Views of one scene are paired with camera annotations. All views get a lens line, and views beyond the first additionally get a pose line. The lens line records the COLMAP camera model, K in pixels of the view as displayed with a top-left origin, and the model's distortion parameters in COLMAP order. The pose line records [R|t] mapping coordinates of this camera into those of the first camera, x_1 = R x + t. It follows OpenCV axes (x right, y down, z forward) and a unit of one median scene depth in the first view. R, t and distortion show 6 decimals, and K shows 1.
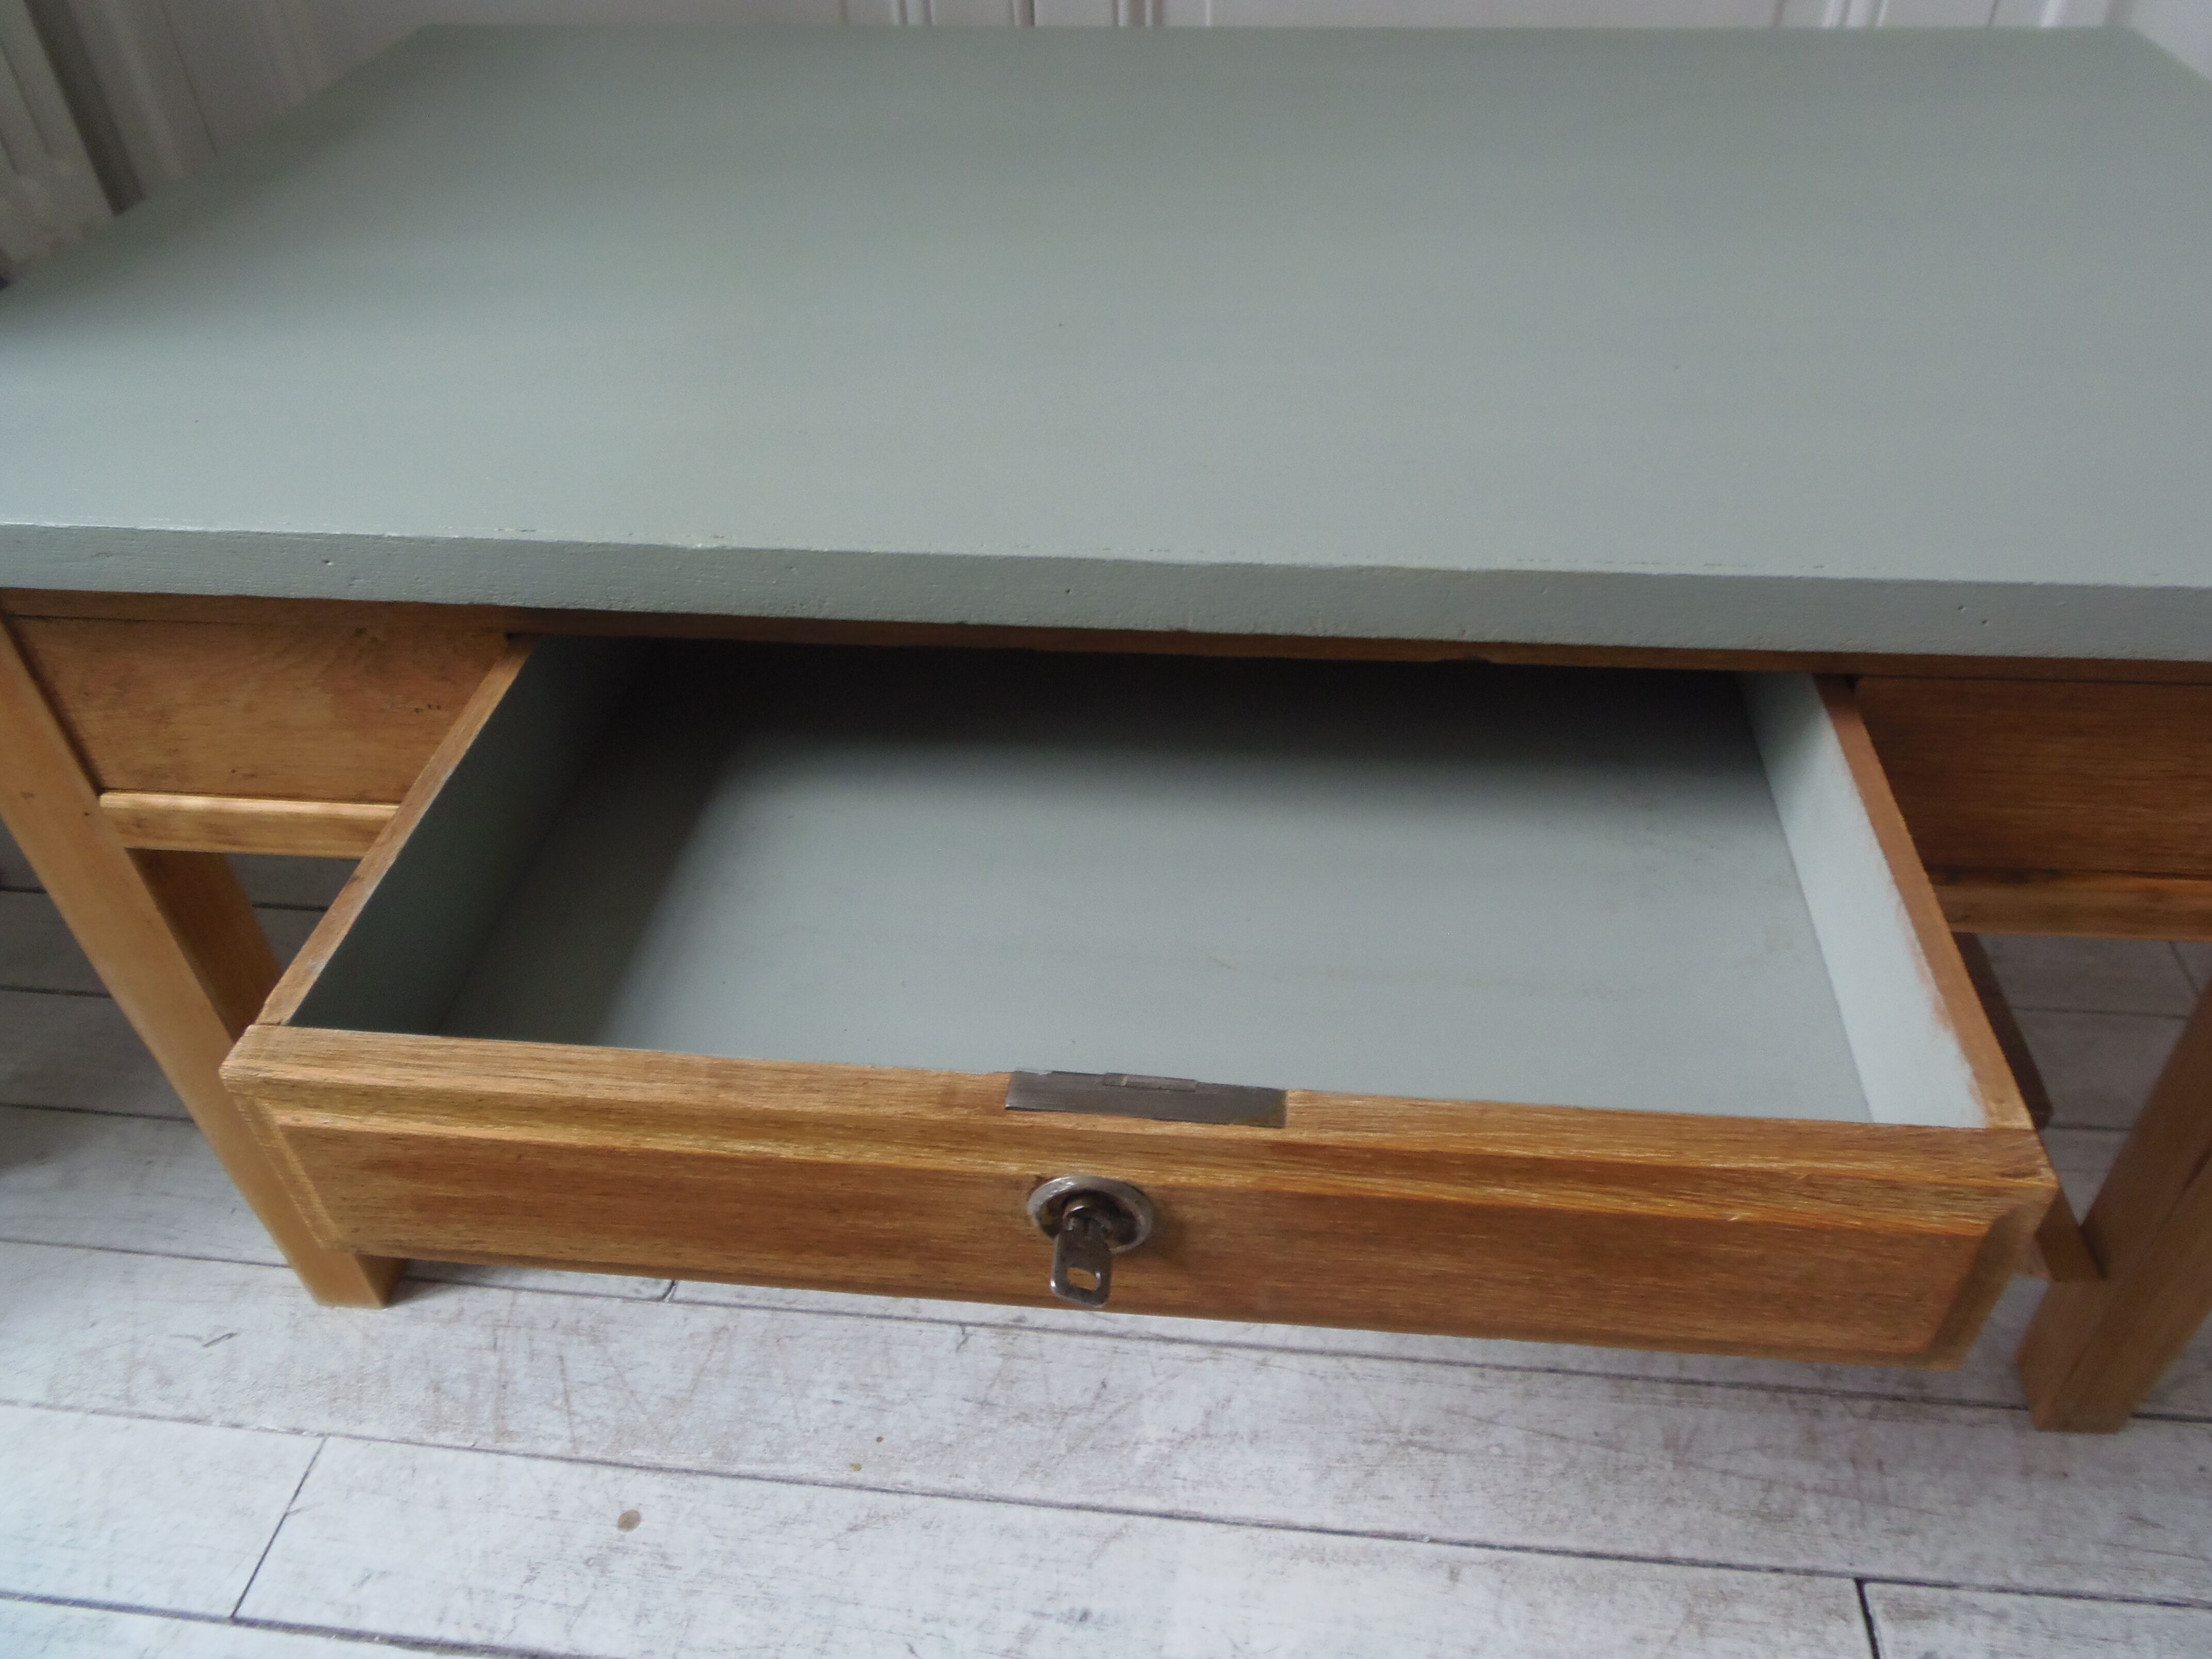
lens RADIAL K [[1625.8, 0, 1112.6], [0, 1625.8, 787.8], [0, 0, 1]] dist [-0.012833, -0.006463]
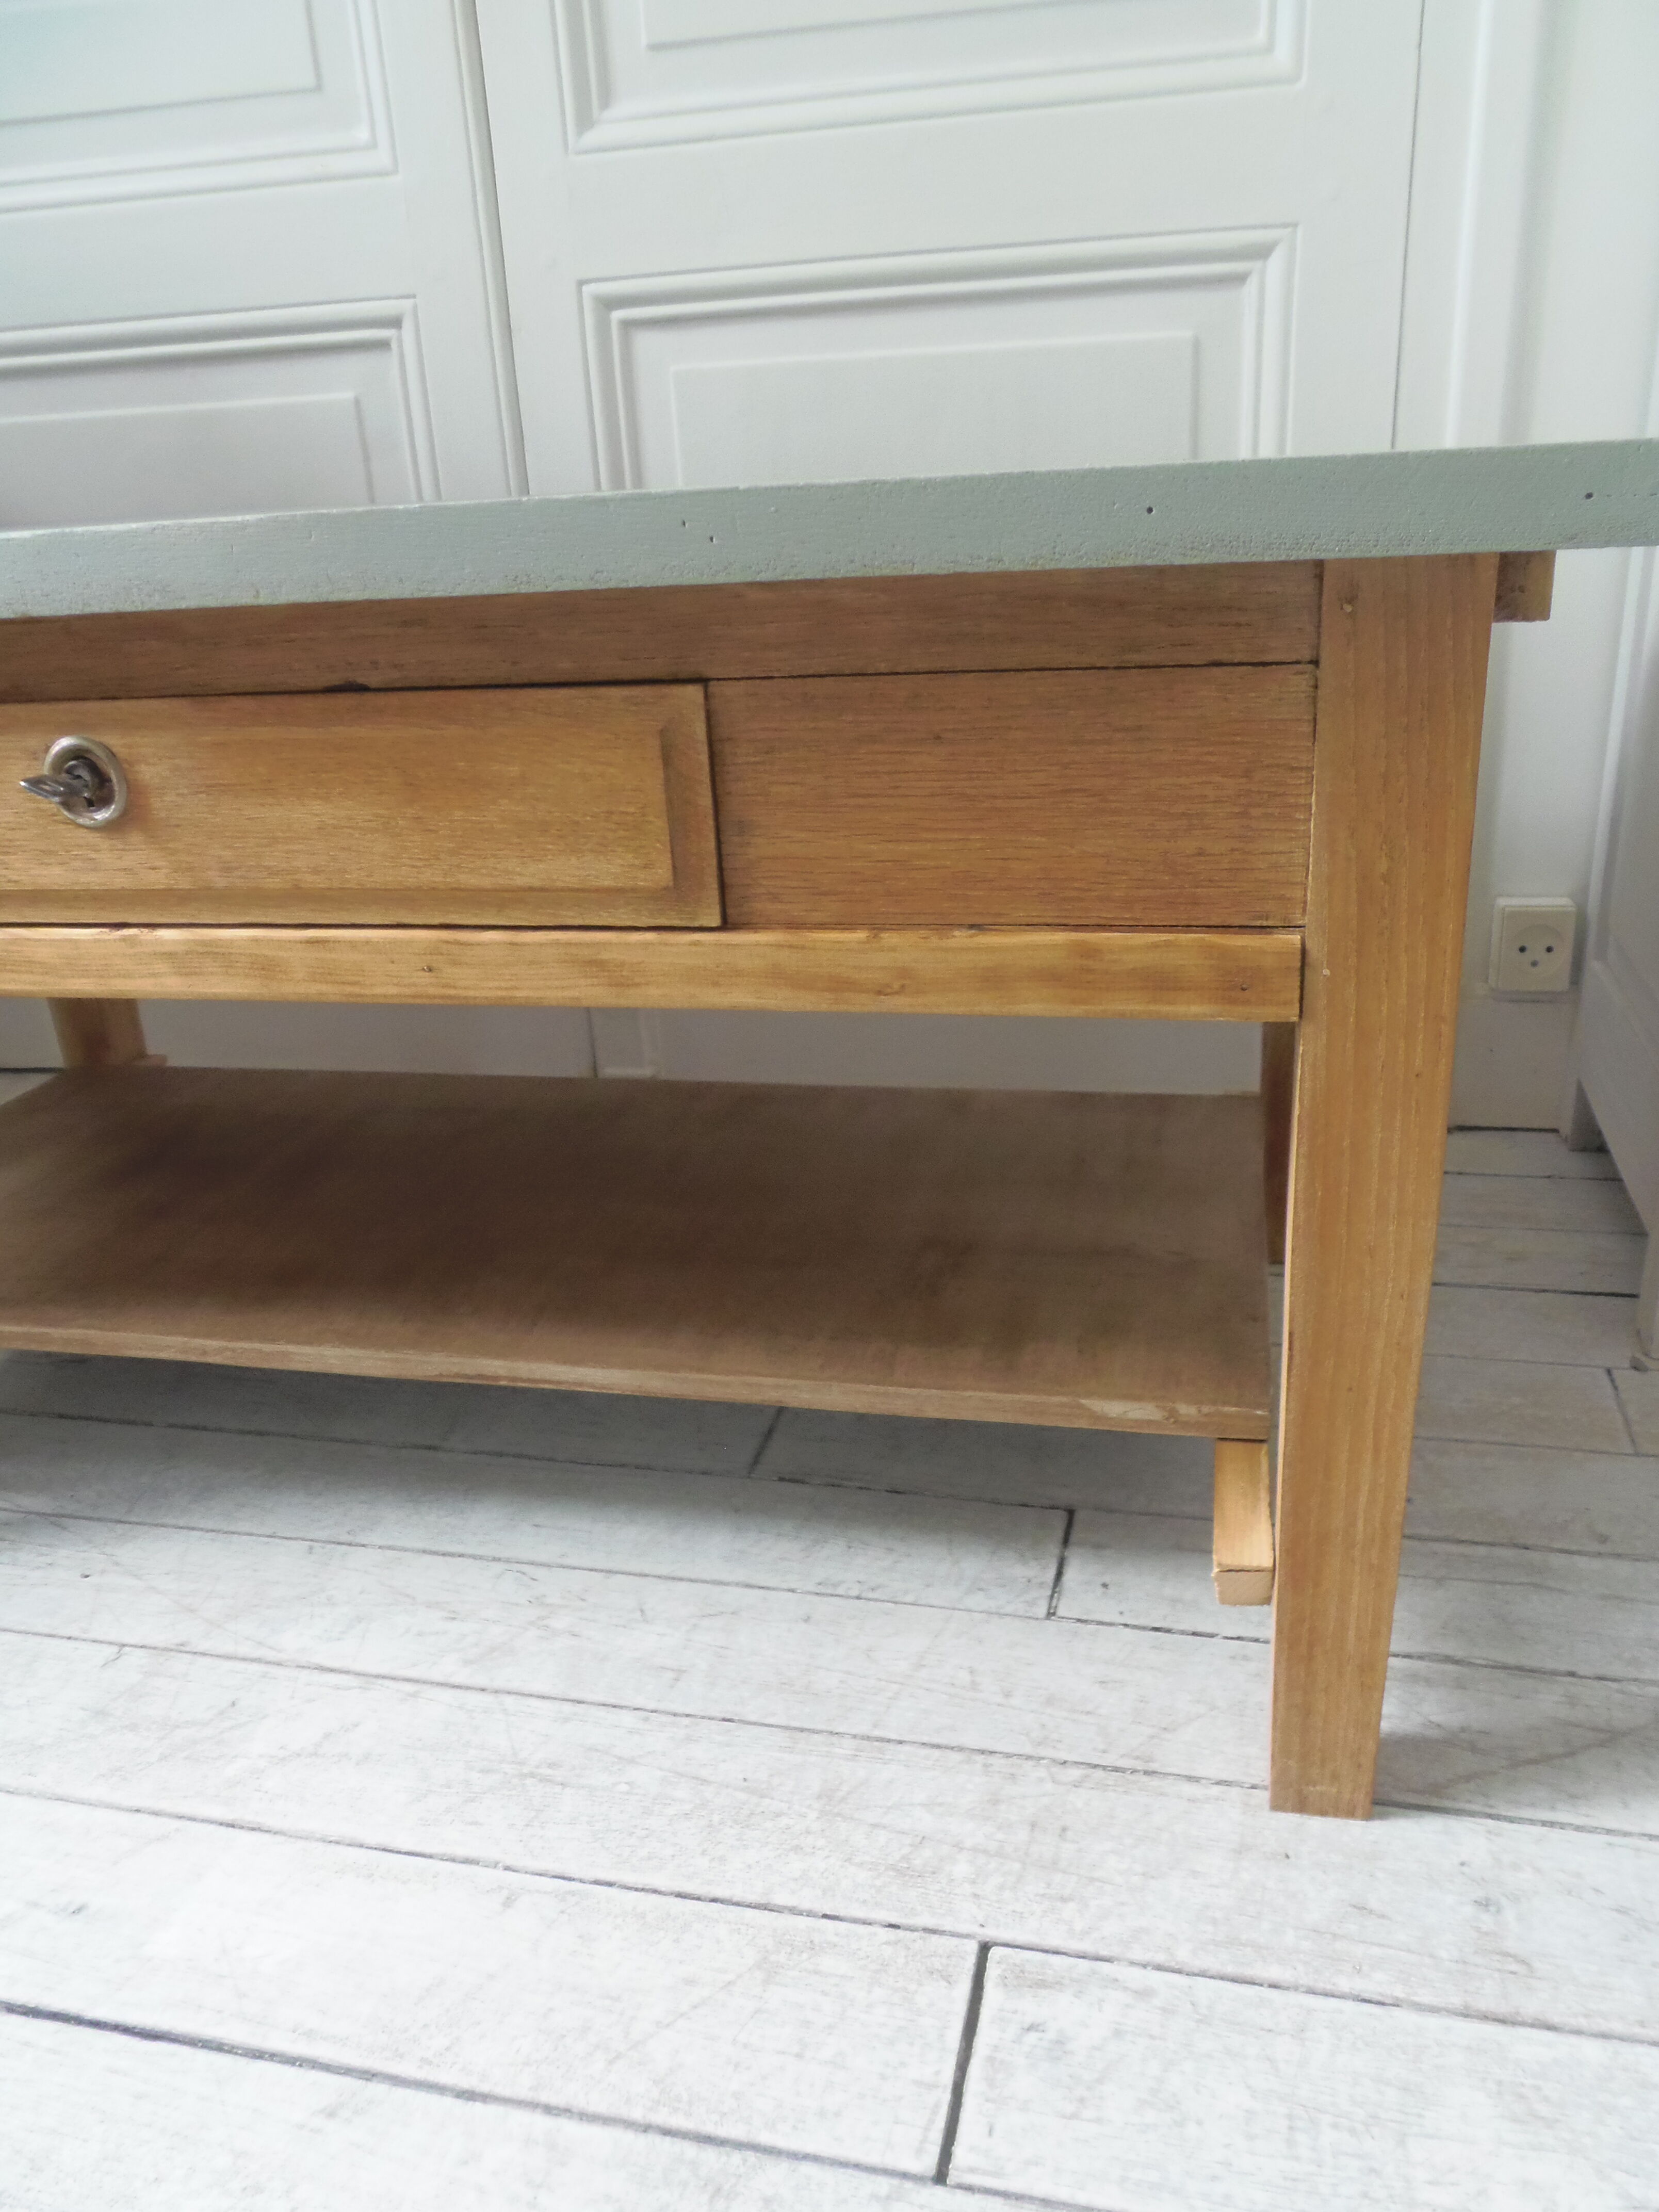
lens RADIAL K [[1607.8, 0, 855.5], [0, 1607.8, 1134.5], [0, 0, 1]] dist [-0.002722, -0.008987]
pose [[0.993555, 0.023873, -0.110808, 0.438662], [-0.054388, 0.958092, -0.281251, 0.305461], [0.099450, 0.285465, 0.953215, 0.101247]]
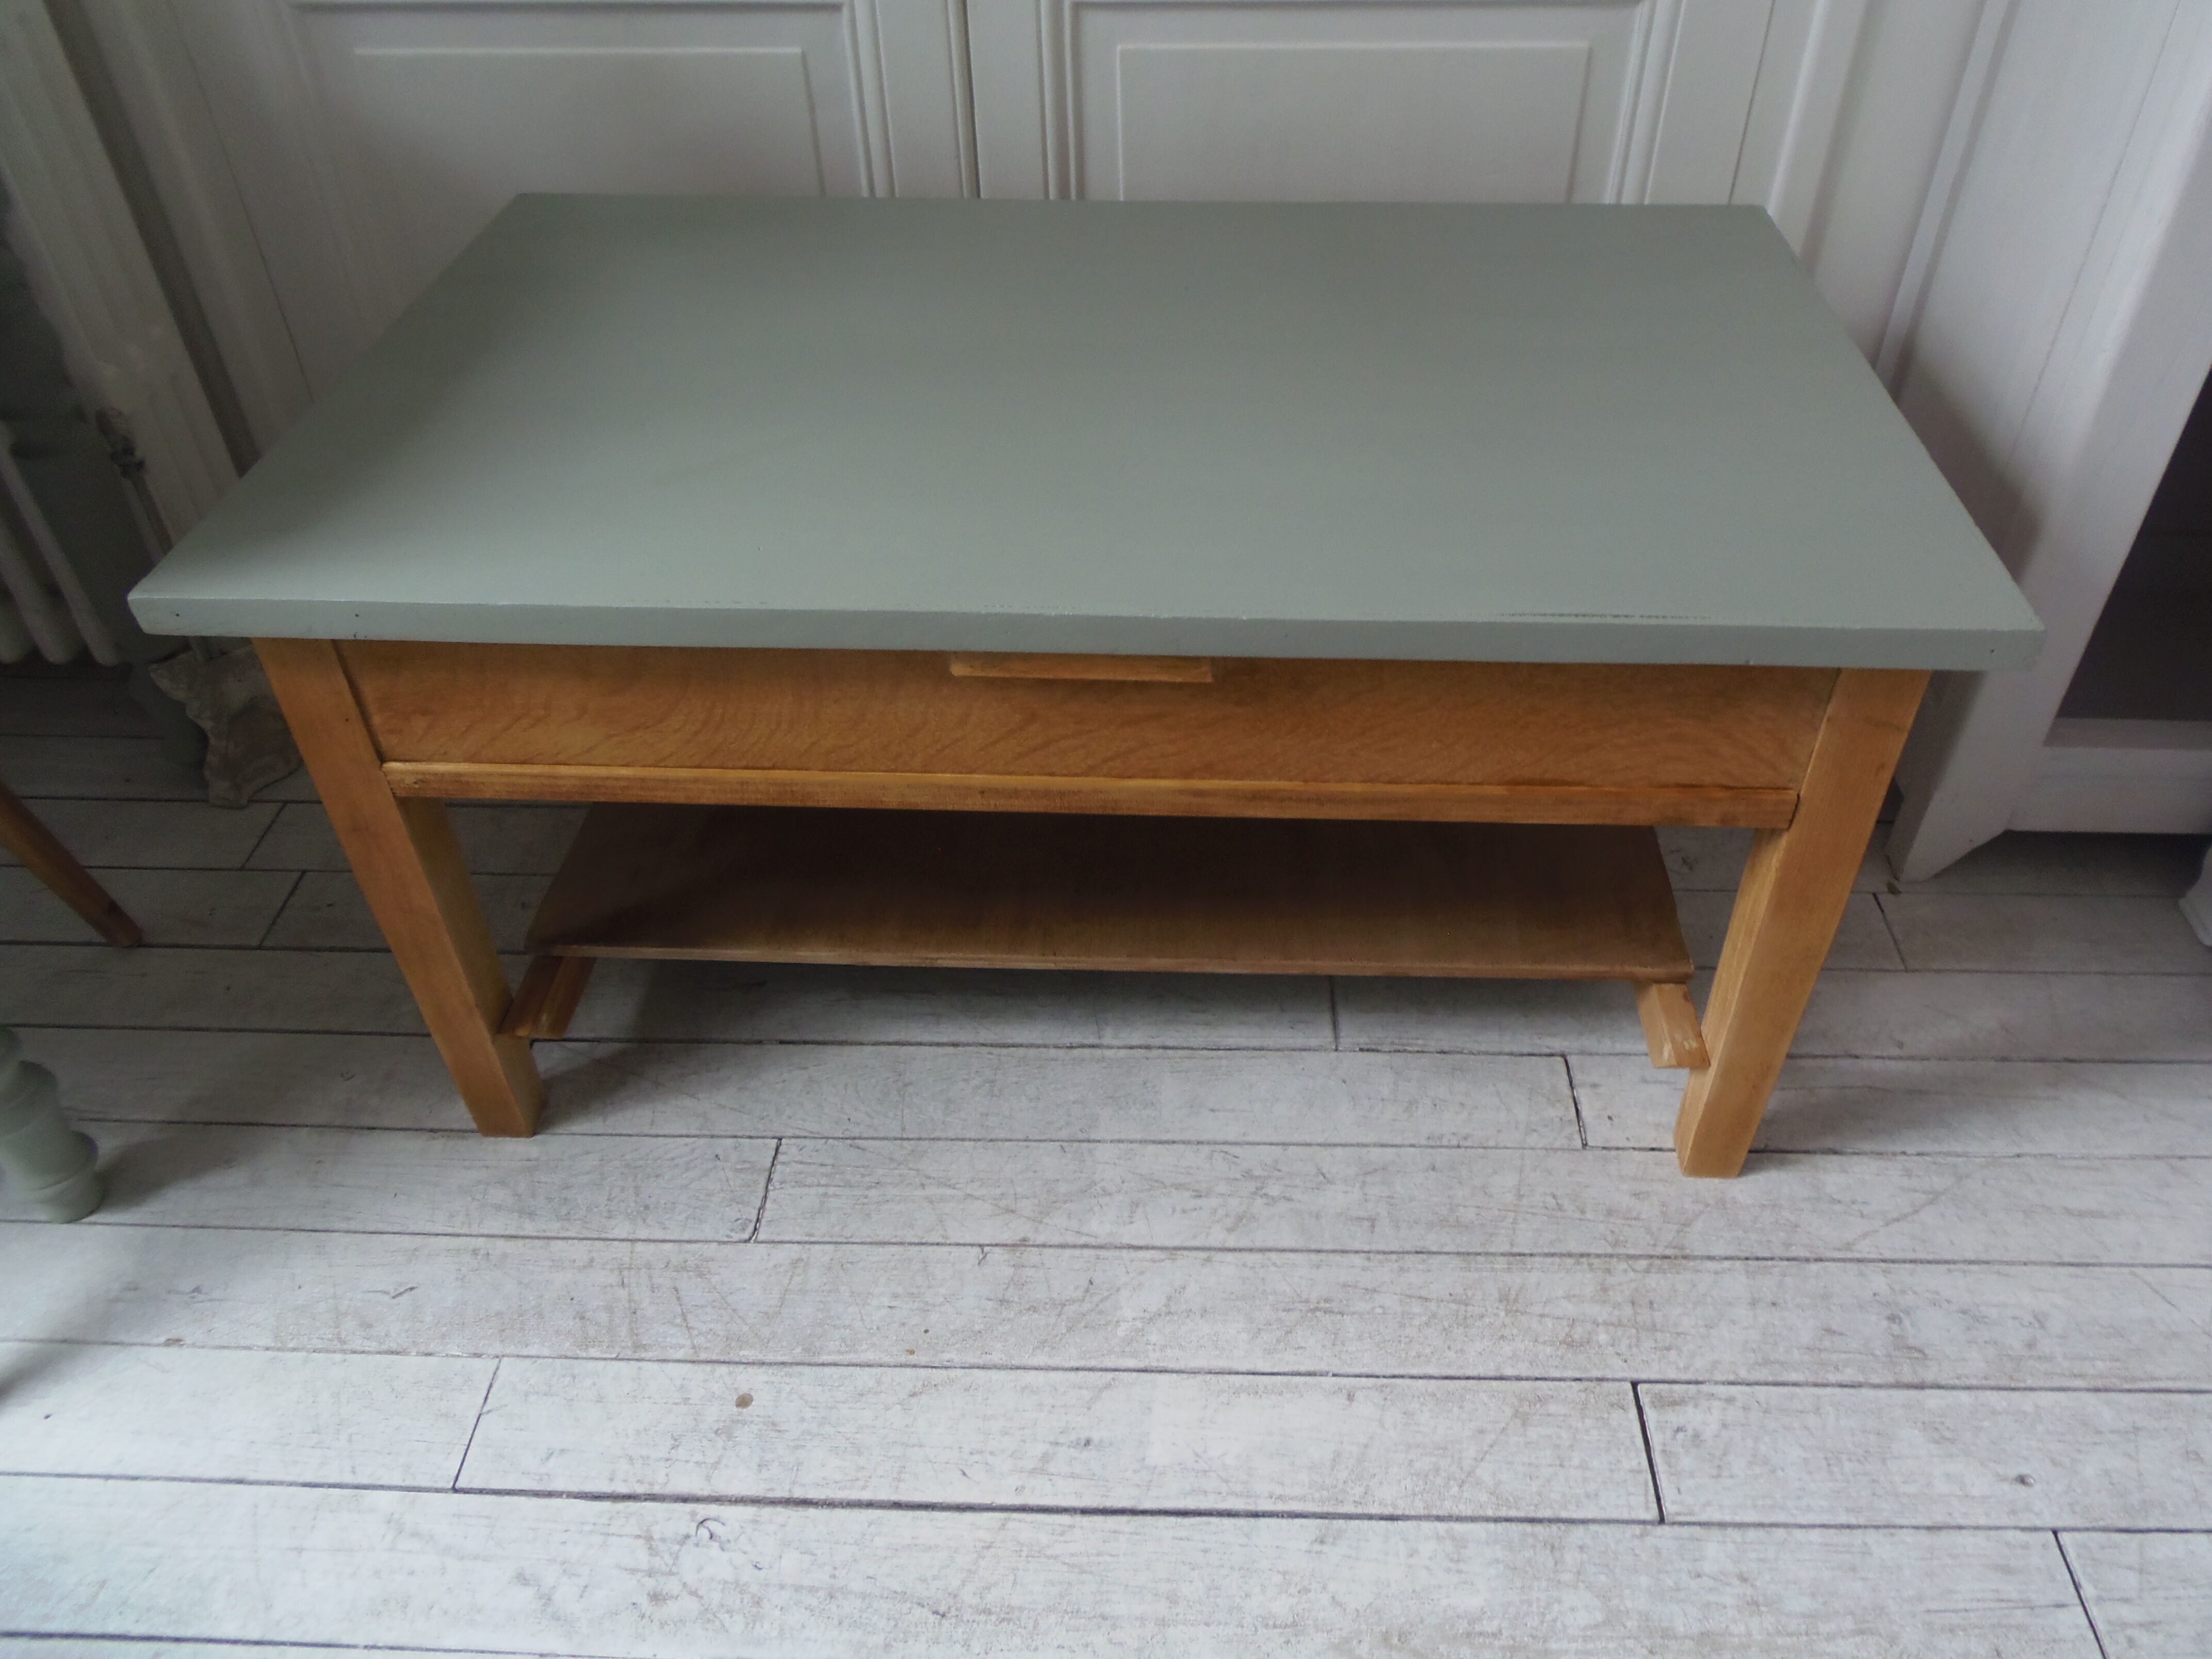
lens RADIAL K [[1619.9, 0, 1139.5], [0, 1619.9, 779.0], [0, 0, 1]] dist [0.005736, -0.045538]
pose [[0.996908, -0.038778, 0.068343, -0.041874], [0.038521, 0.999245, 0.005077, -0.055903], [-0.068488, -0.002428, 0.997649, -0.351291]]
